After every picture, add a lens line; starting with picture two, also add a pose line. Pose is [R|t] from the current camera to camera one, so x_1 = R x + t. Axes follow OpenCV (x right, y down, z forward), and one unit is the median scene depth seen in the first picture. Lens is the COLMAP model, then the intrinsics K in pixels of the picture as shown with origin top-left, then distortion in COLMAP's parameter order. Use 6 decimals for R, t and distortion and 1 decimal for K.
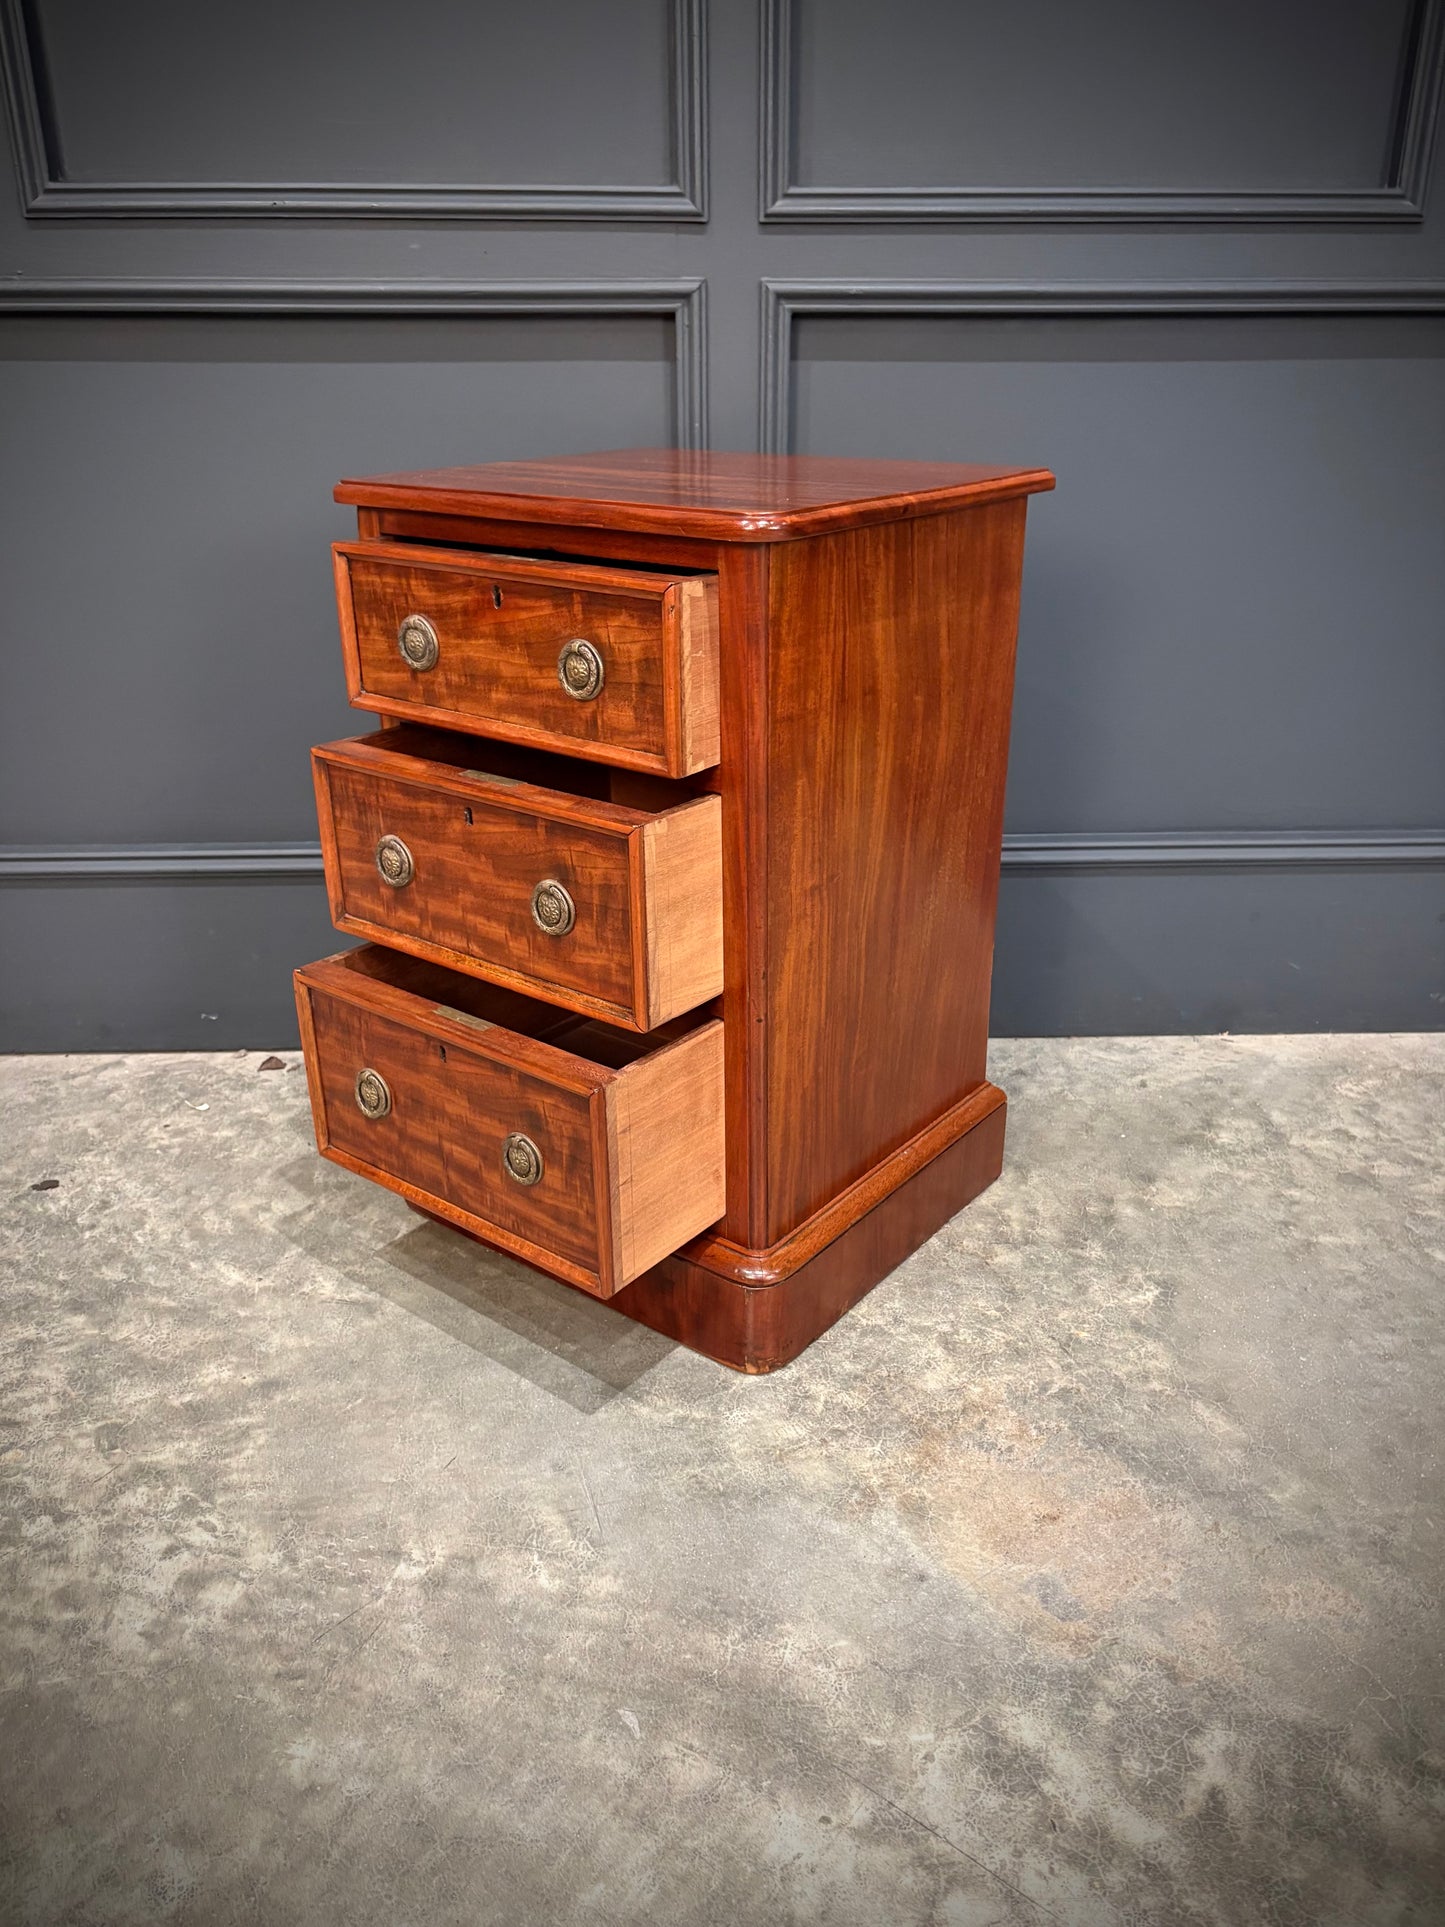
lens RADIAL K [[1460.7, 0, 764.9], [0, 1460.7, 976.7], [0, 0, 1]] dist [0.012198, 0.005393]
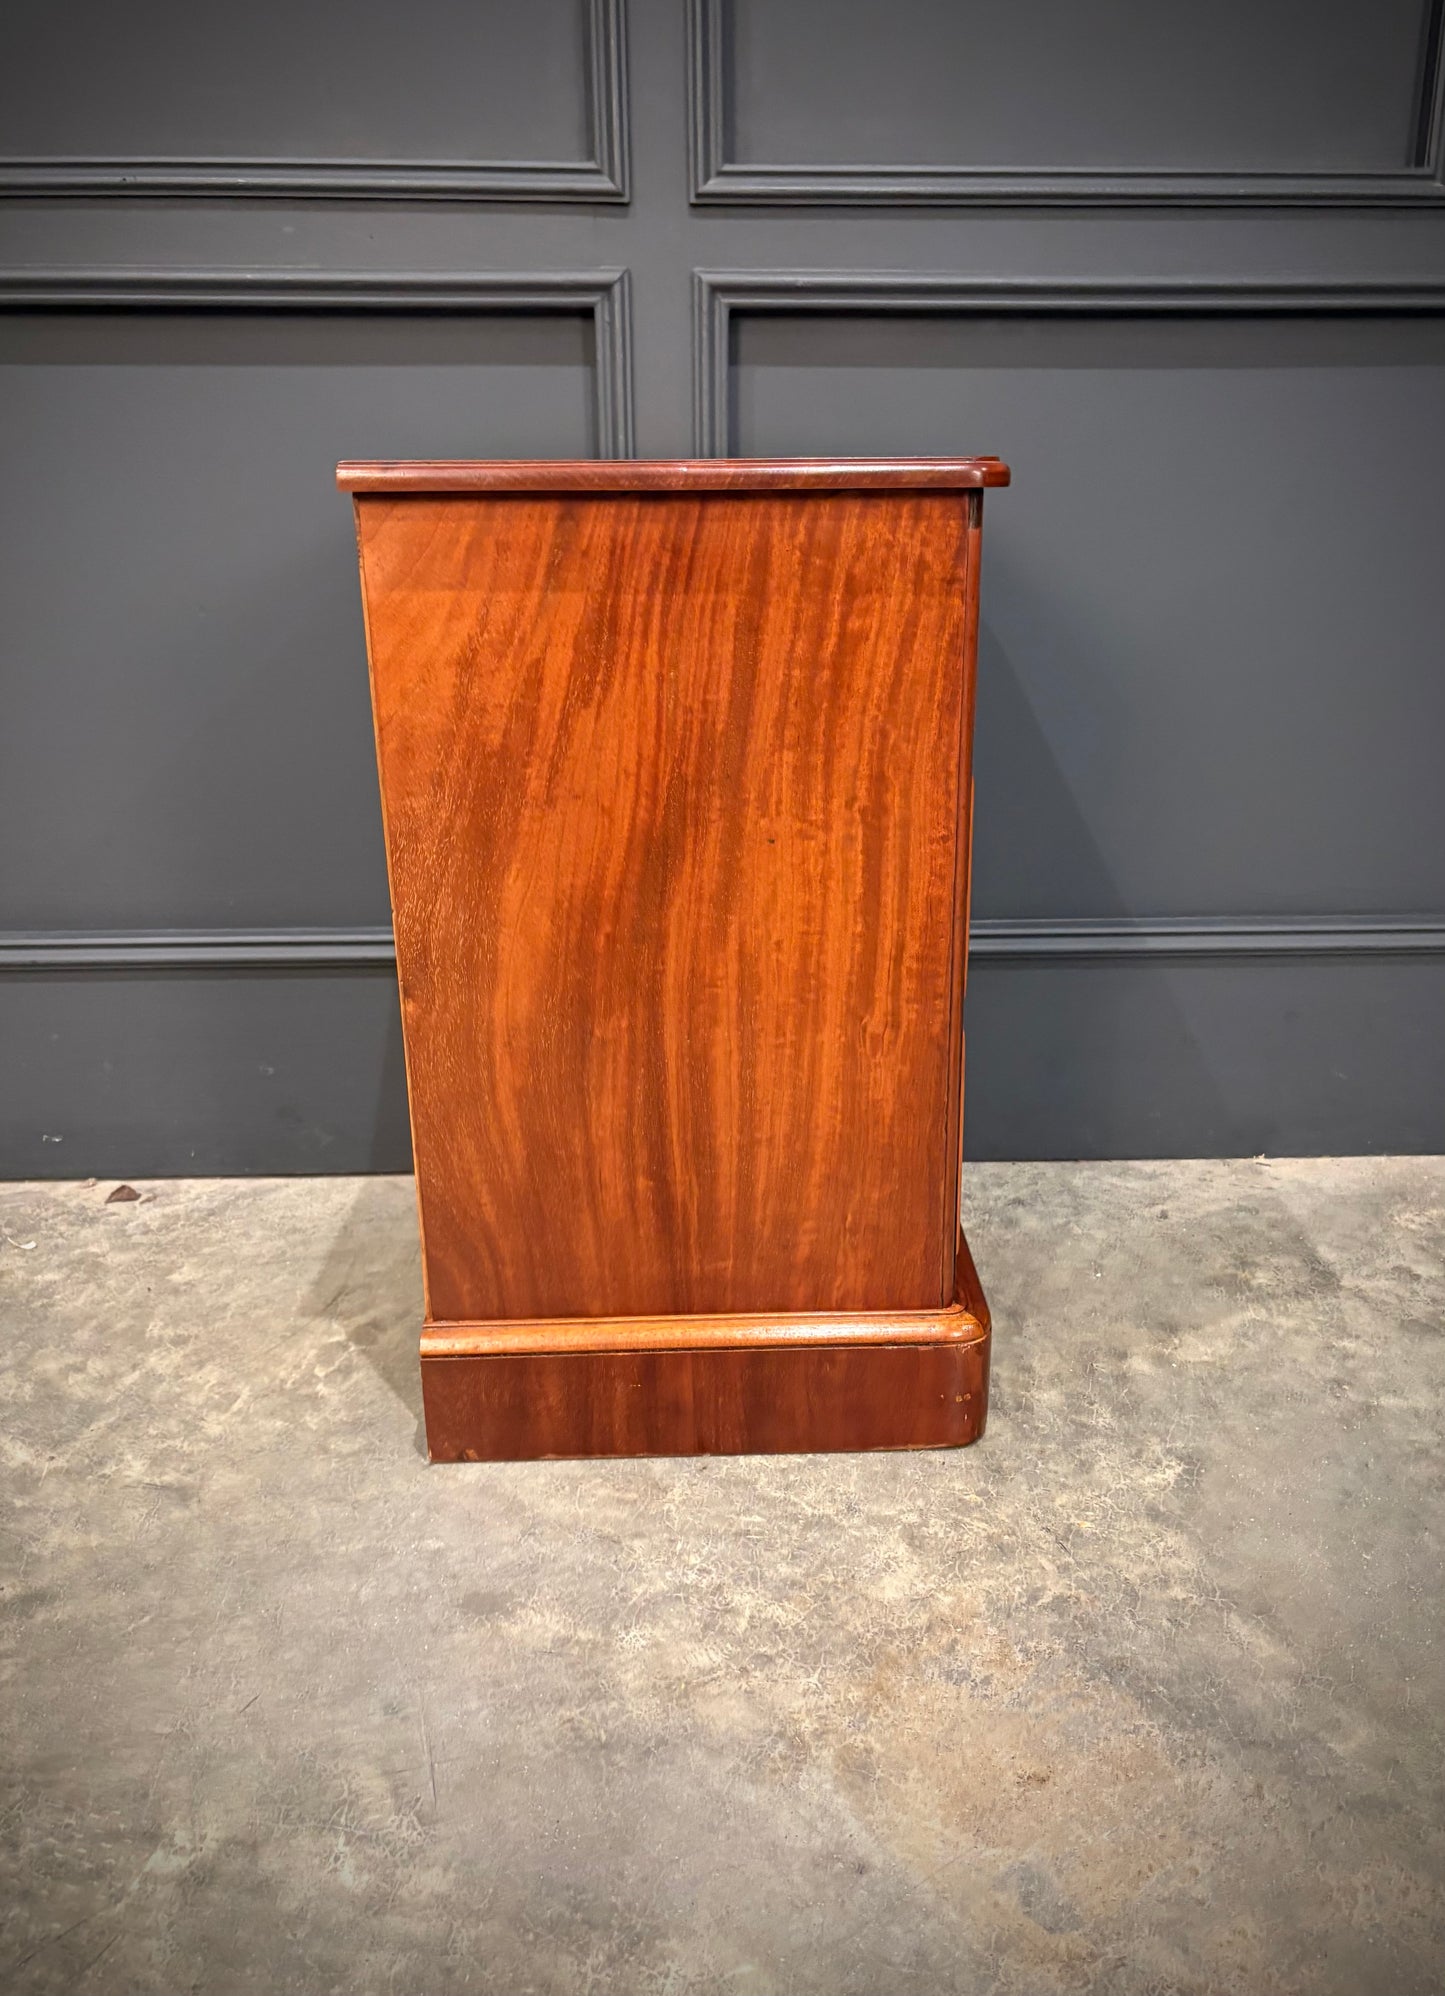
lens RADIAL K [[1534.9, 0, 788.1], [0, 1534.9, 998.2], [0, 0, 1]] dist [0.011147, 0.012386]
pose [[0.999993, -0.003463, 0.001233, 0.061988], [0.003556, 0.996366, -0.085096, 0.034719], [-0.000934, 0.085100, 0.996372, 0.164165]]
